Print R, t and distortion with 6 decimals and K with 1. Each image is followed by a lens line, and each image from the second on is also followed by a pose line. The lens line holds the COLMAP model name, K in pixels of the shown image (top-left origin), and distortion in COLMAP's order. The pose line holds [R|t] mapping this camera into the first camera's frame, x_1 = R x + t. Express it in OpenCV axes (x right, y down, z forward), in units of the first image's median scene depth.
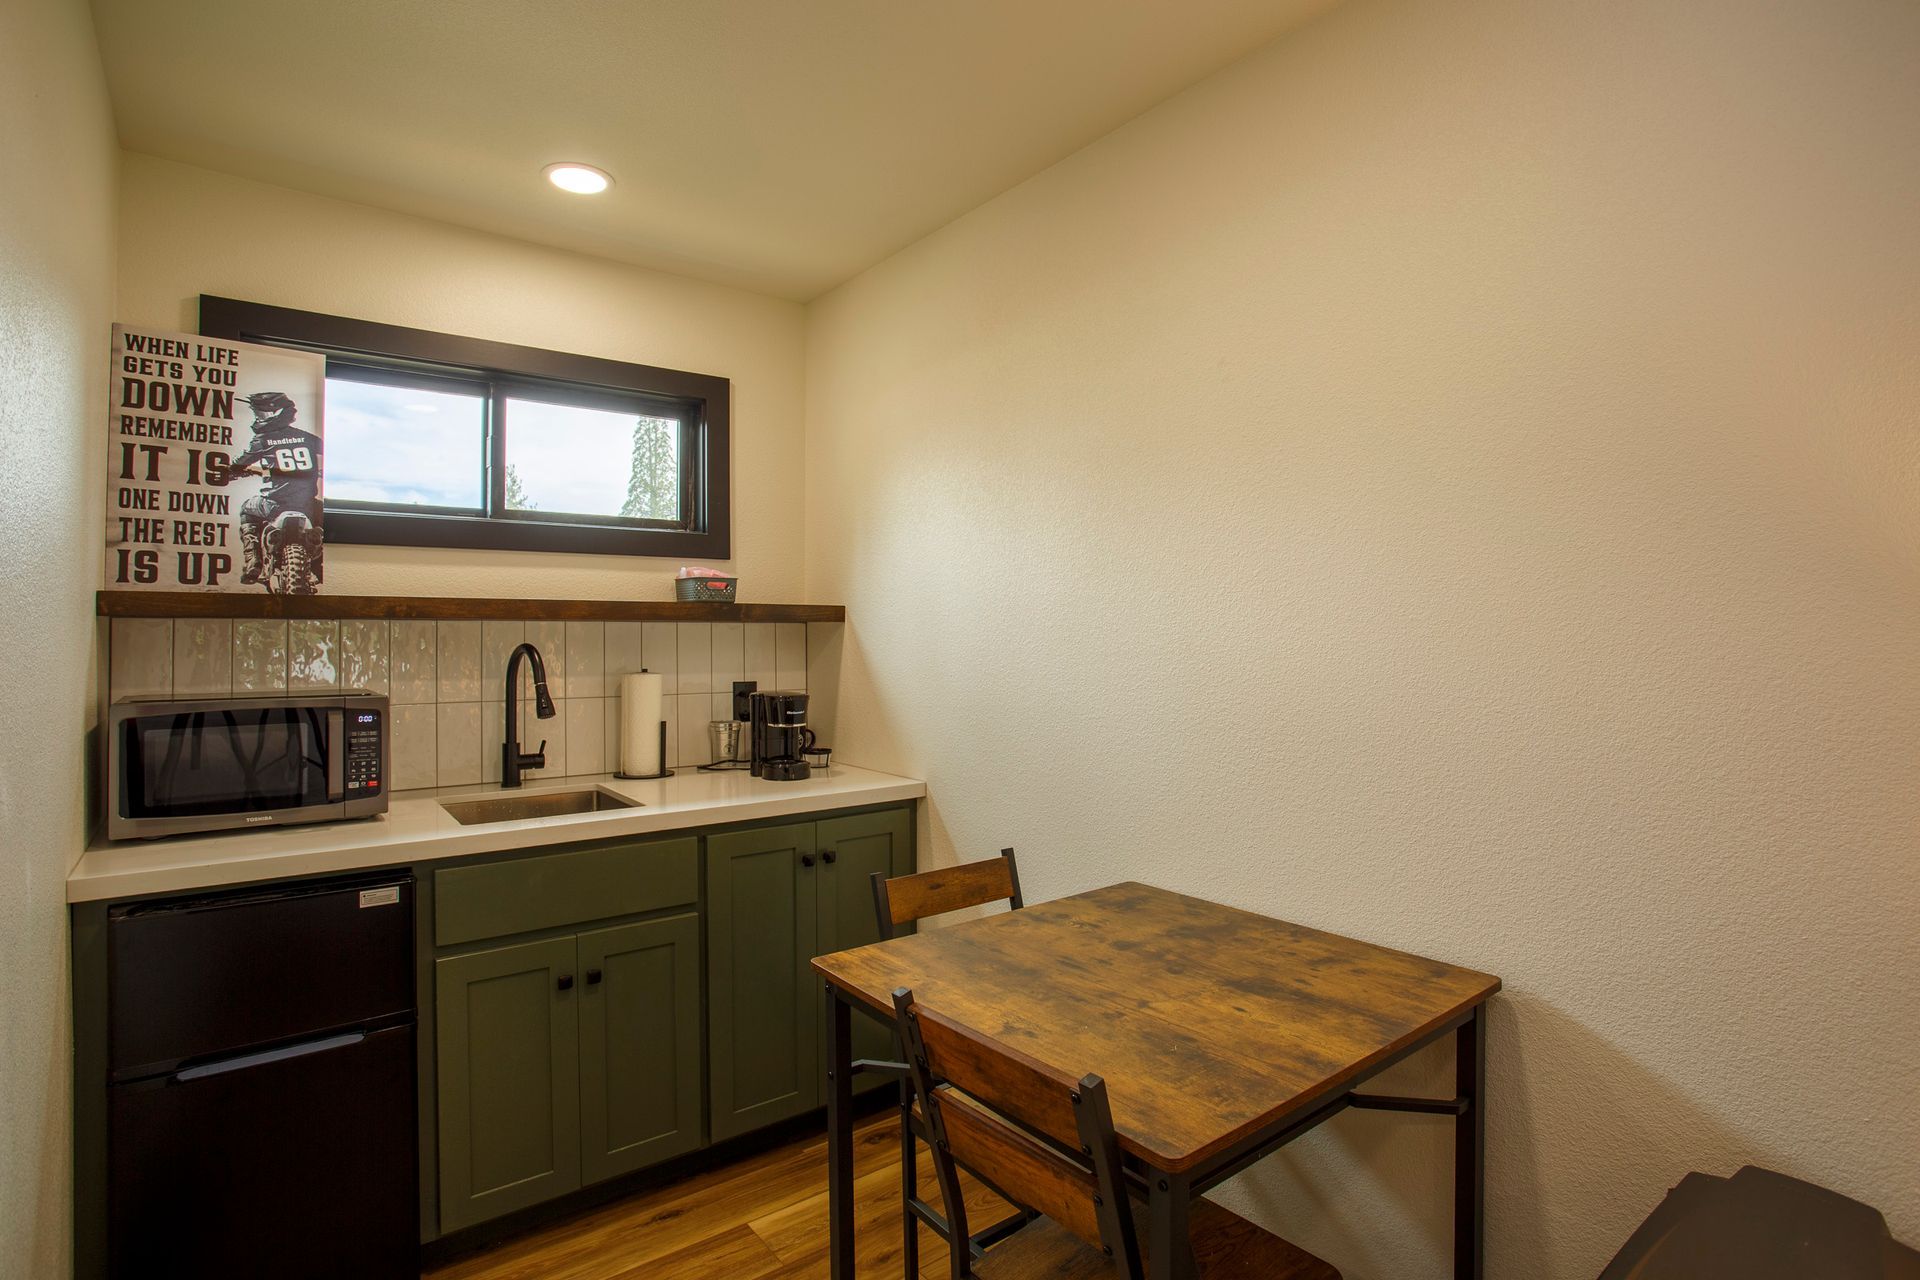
lens RADIAL K [[969.1, 0, 960.0], [0, 969.1, 640.0], [0, 0, 1]] dist [-0.074985, 0.030158]
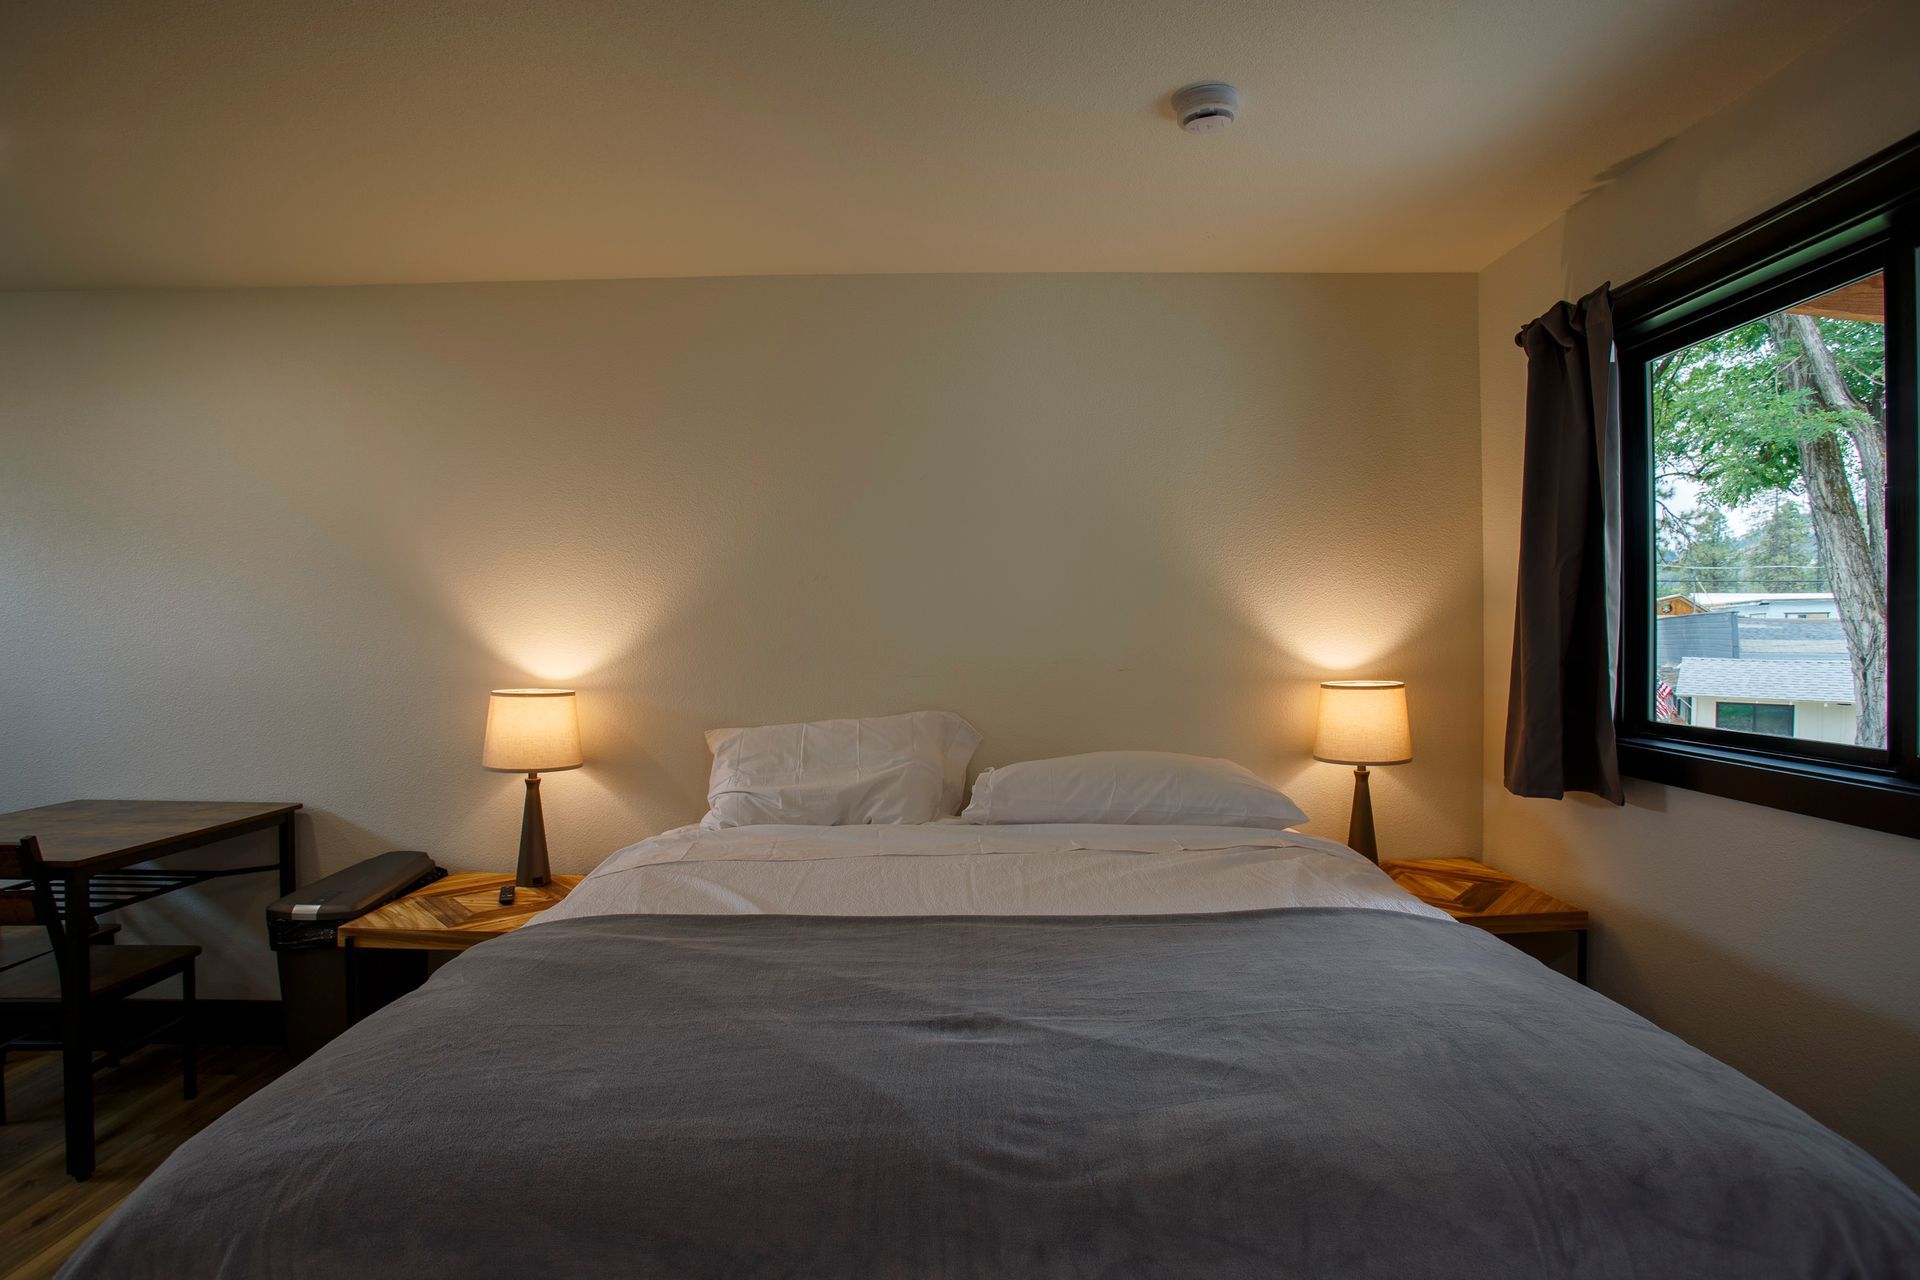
lens RADIAL K [[951.1, 0, 960.0], [0, 951.1, 640.0], [0, 0, 1]] dist [-0.075016, 0.034161]
pose [[0.626410, 0.001623, 0.779492, -0.041882], [-0.000238, 0.999998, -0.001891, -0.001122], [-0.779494, 0.000999, 0.626409, -0.528600]]
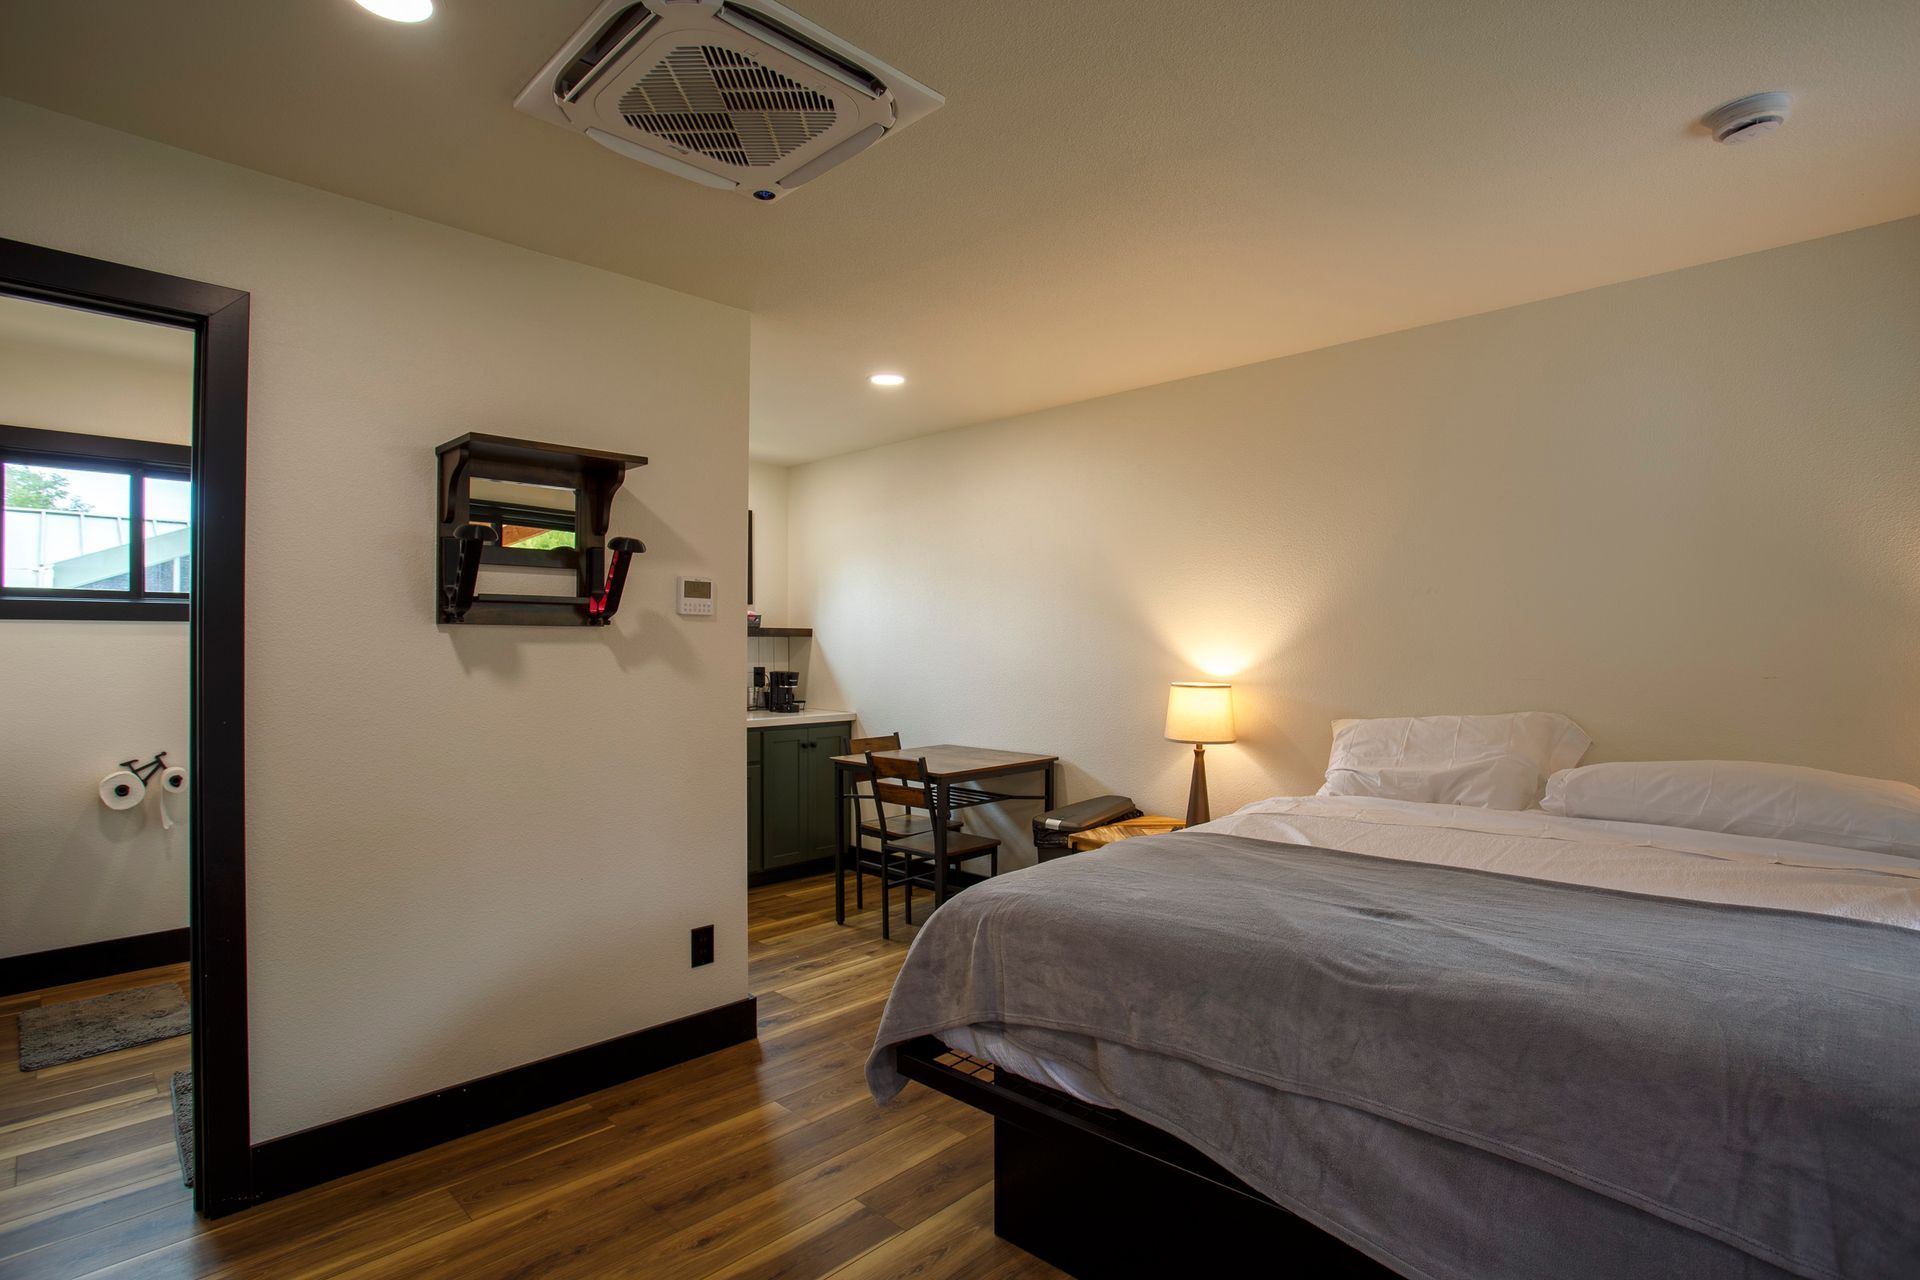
lens RADIAL K [[951.1, 0, 960.0], [0, 951.1, 640.0], [0, 0, 1]] dist [-0.075016, 0.034161]
pose [[0.991296, 0.002473, 0.131630, -0.056674], [-0.001870, 0.999987, -0.004704, -0.002530], [-0.131640, 0.004417, 0.991288, -0.745268]]
